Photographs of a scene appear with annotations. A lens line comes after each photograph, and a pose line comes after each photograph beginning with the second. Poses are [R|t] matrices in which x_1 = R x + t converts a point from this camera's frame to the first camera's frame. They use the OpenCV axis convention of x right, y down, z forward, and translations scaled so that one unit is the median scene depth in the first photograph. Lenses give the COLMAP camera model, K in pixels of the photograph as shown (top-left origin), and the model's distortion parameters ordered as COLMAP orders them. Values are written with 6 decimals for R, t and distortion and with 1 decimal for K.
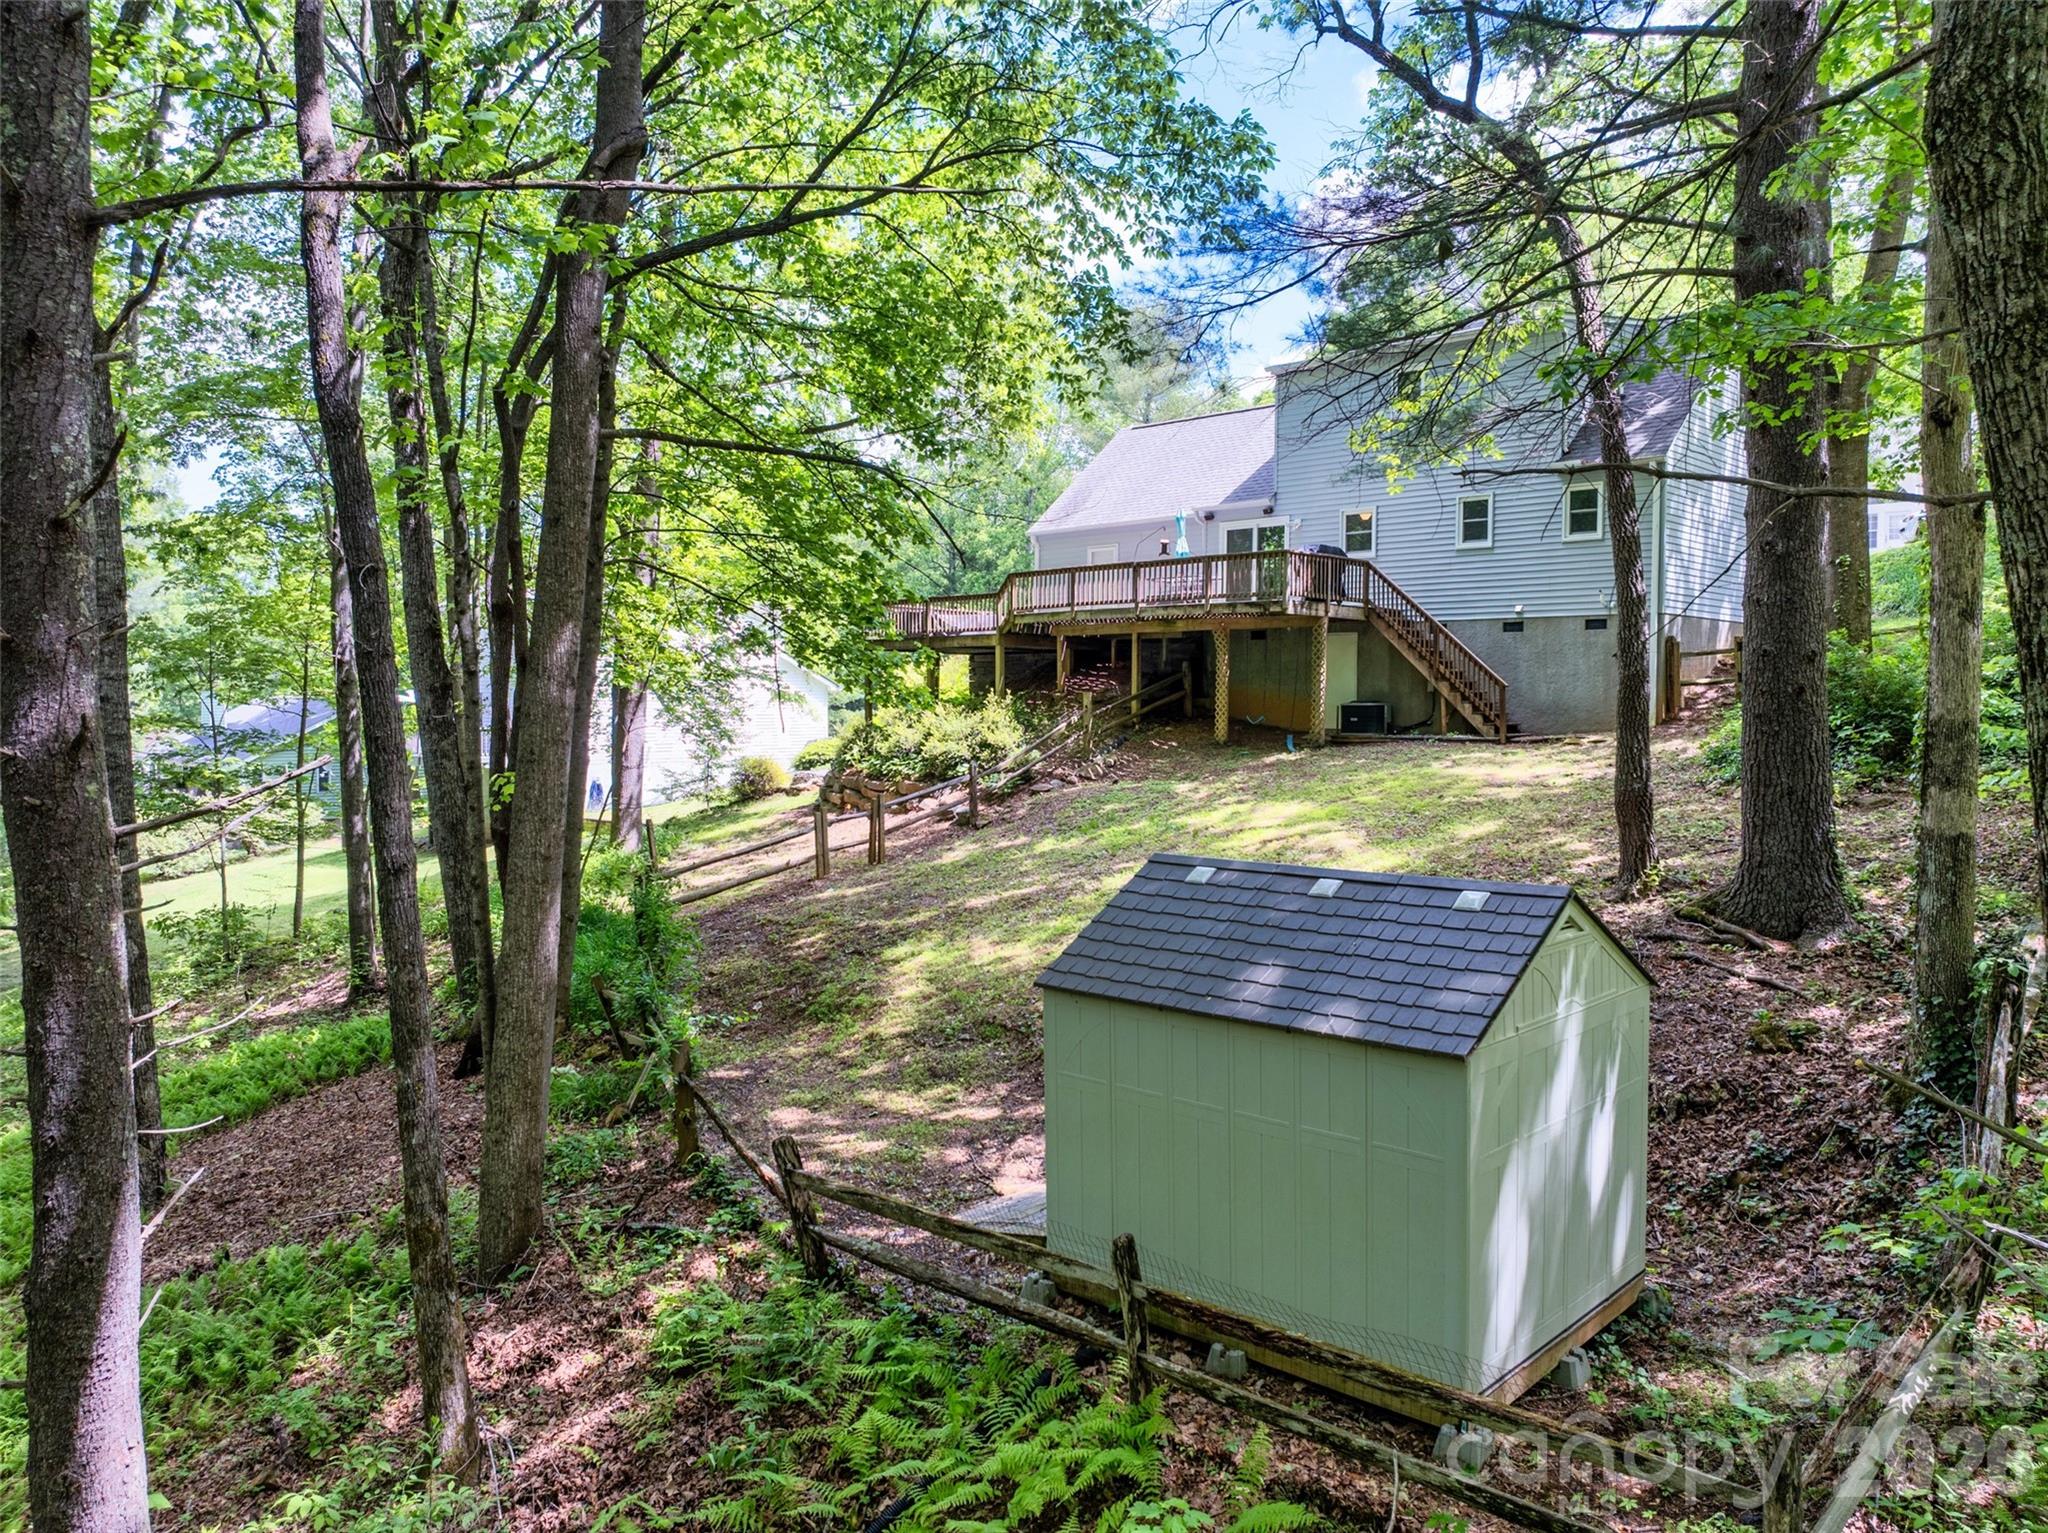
lens RADIAL K [[1457.1, 0, 983.5], [0, 1457.1, 703.5], [0, 0, 1]] dist [-0.029080, 0.001651]
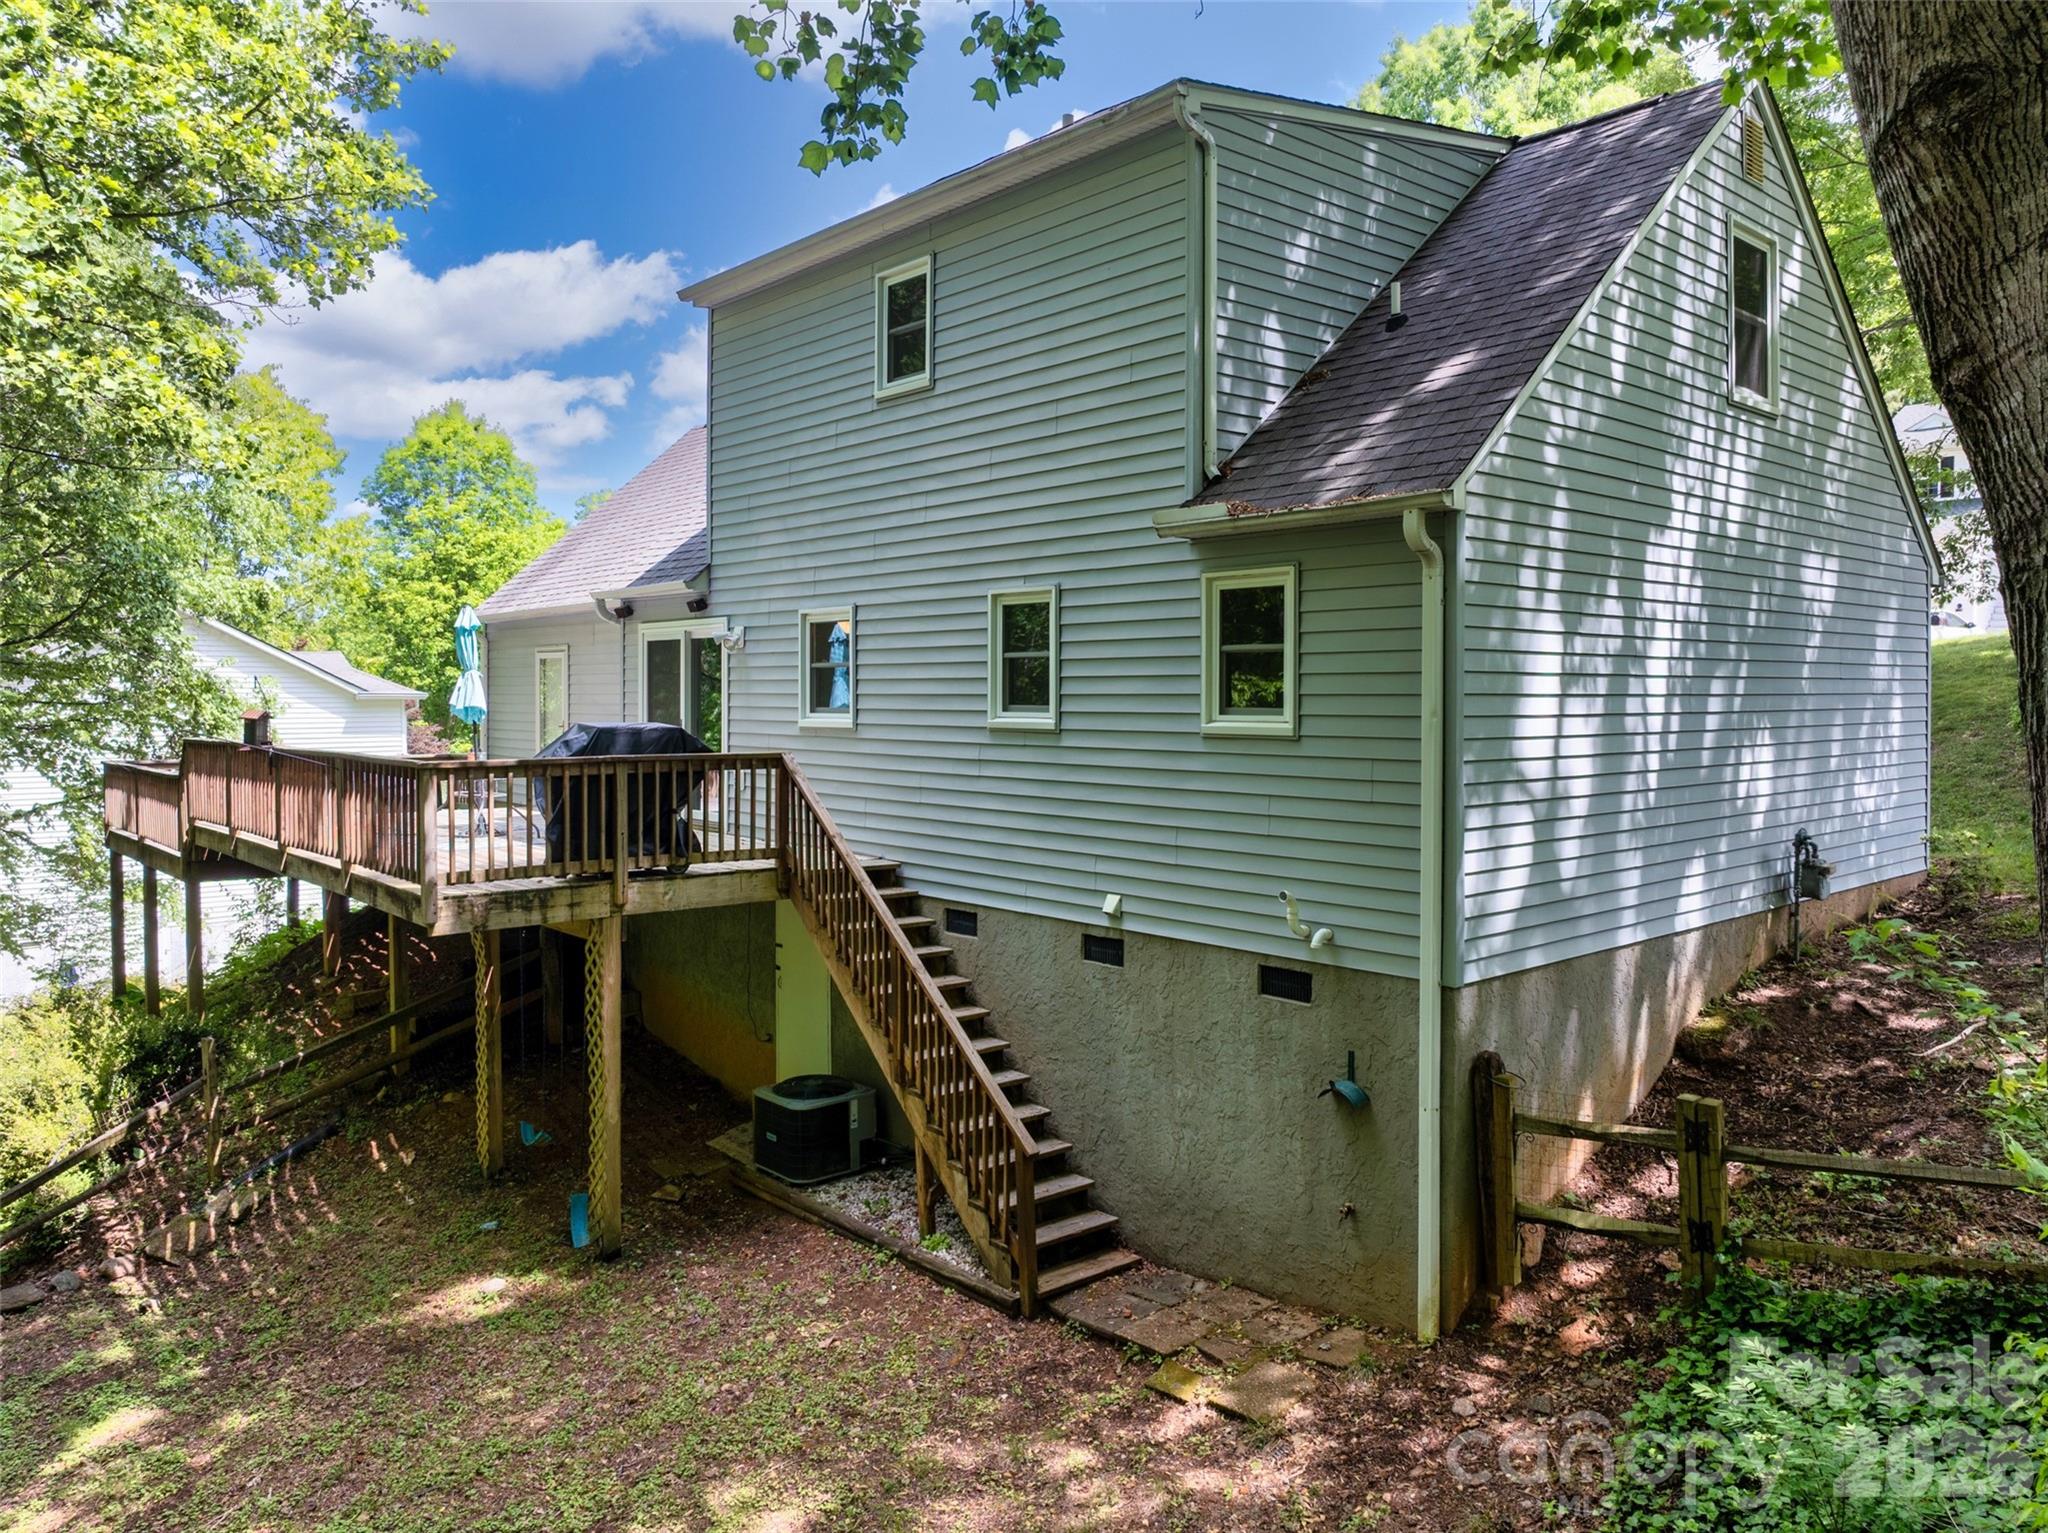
lens RADIAL K [[1457.1, 0, 983.5], [0, 1457.1, 703.5], [0, 0, 1]] dist [-0.029080, 0.001651]
pose [[0.998637, -0.011609, -0.050888, 0.341304], [0.011856, 0.999919, 0.004549, -0.113313], [0.050831, -0.005147, 0.998694, 0.605442]]
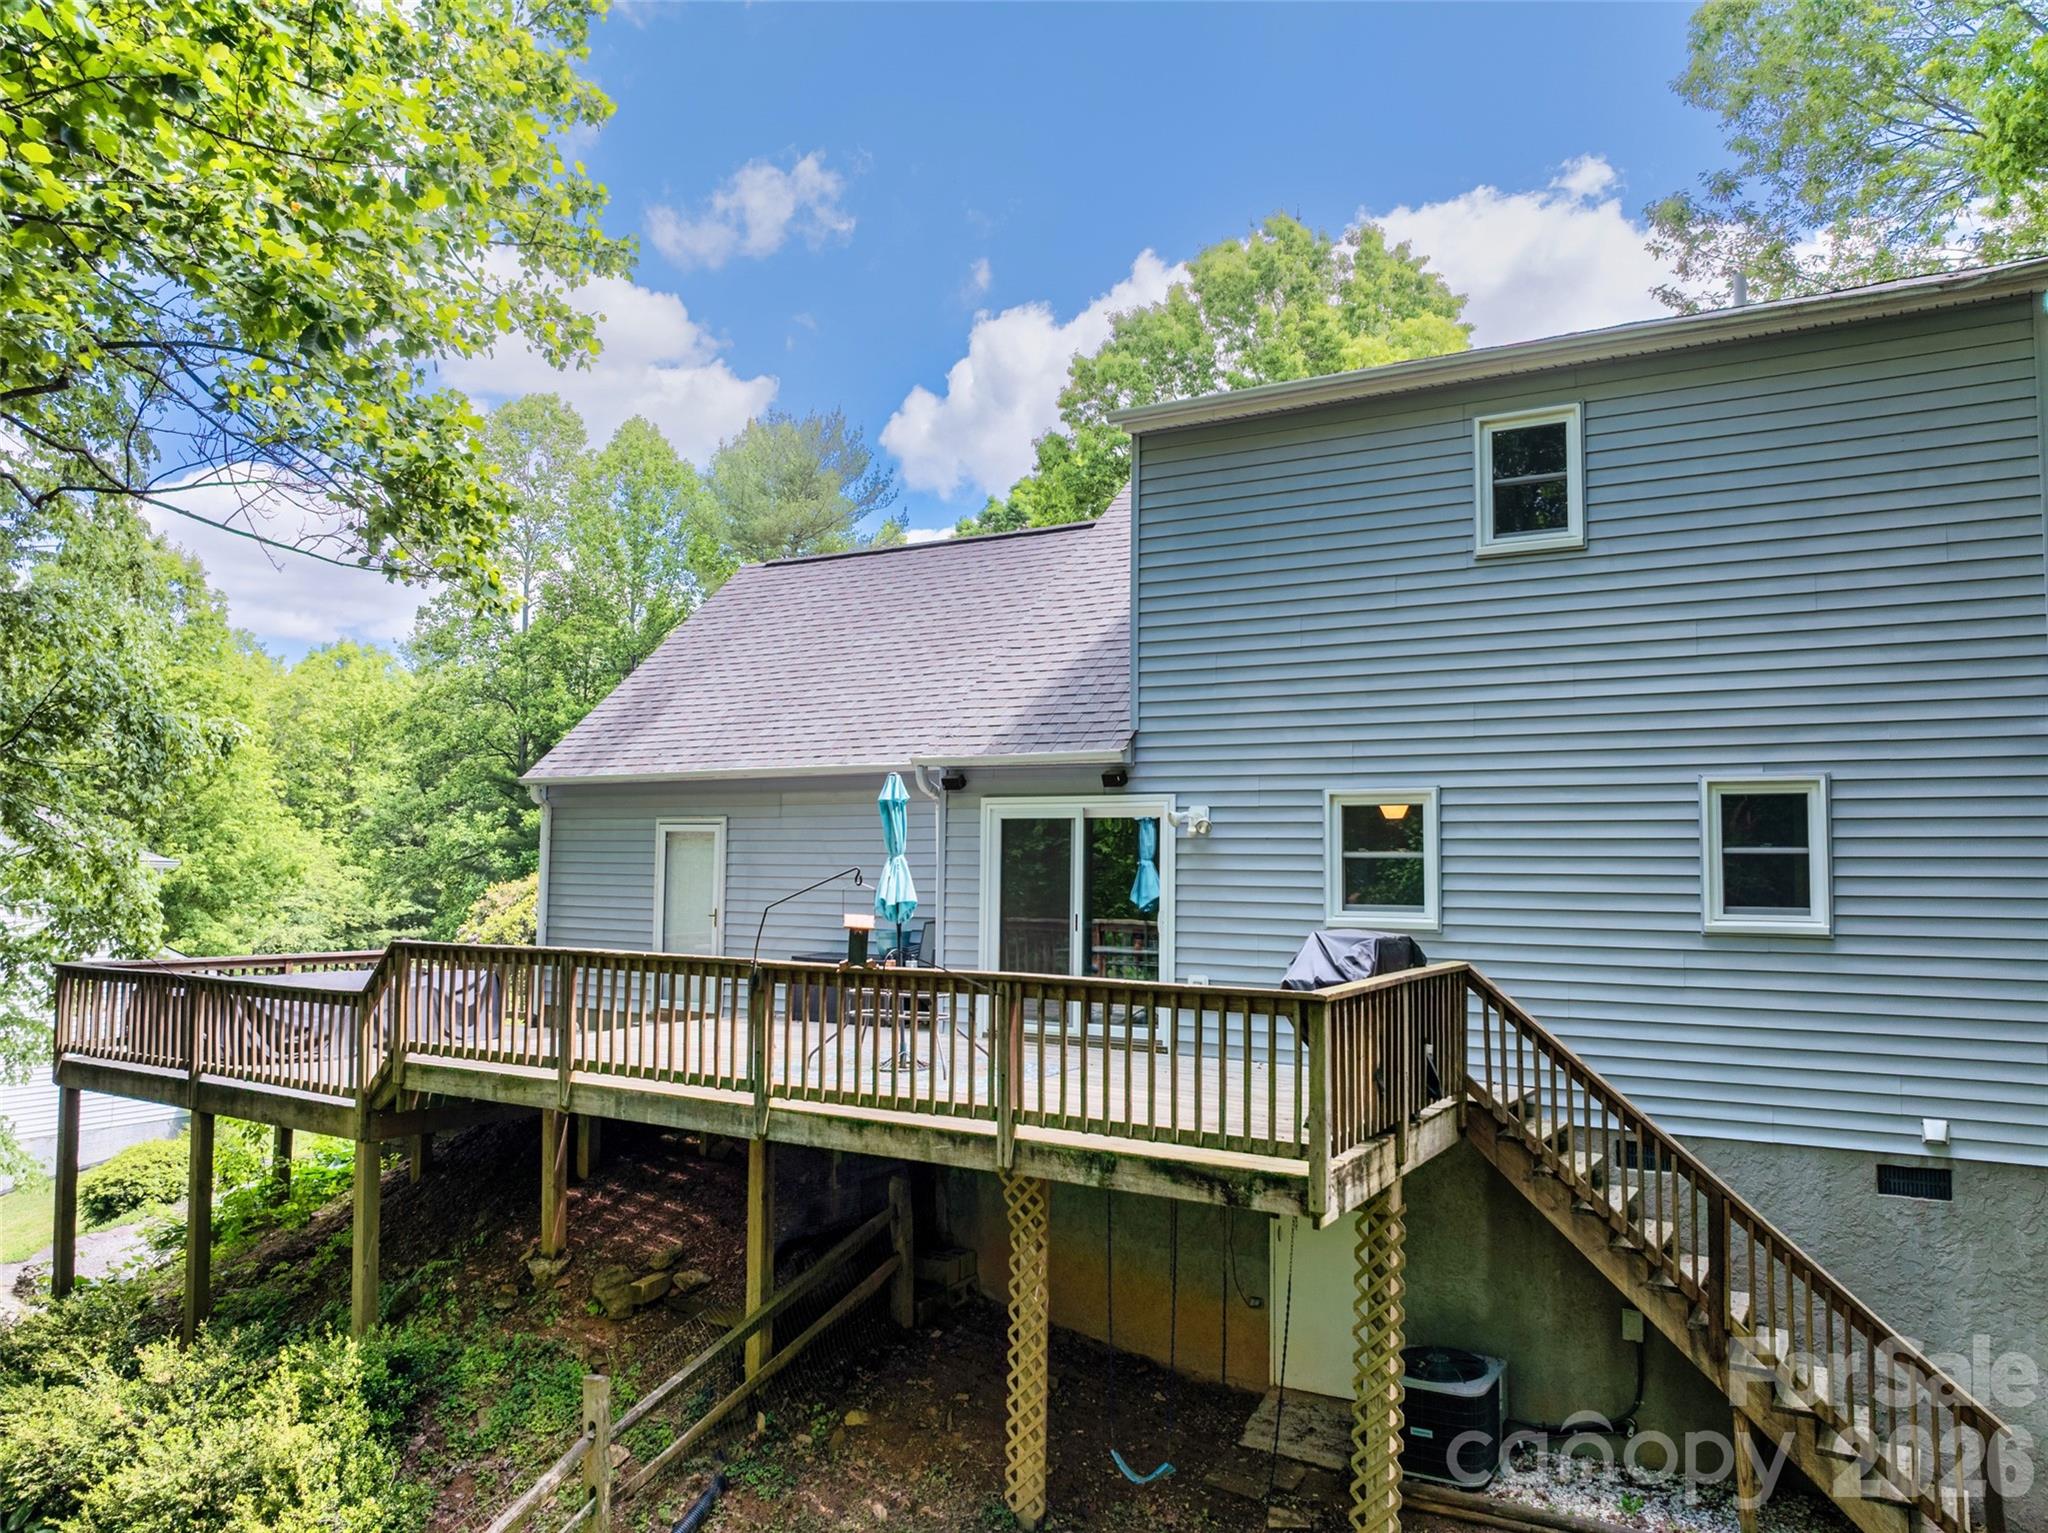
lens RADIAL K [[1432.0, 0, 1024.0], [0, 1432.0, 766.5], [0, 0, 1]] dist [-0.034565, 0.002168]
pose [[0.962290, 0.021545, 0.271172, 0.077325], [-0.001093, 0.997157, -0.075346, -0.118587], [-0.272025, 0.072209, 0.959577, 0.712060]]
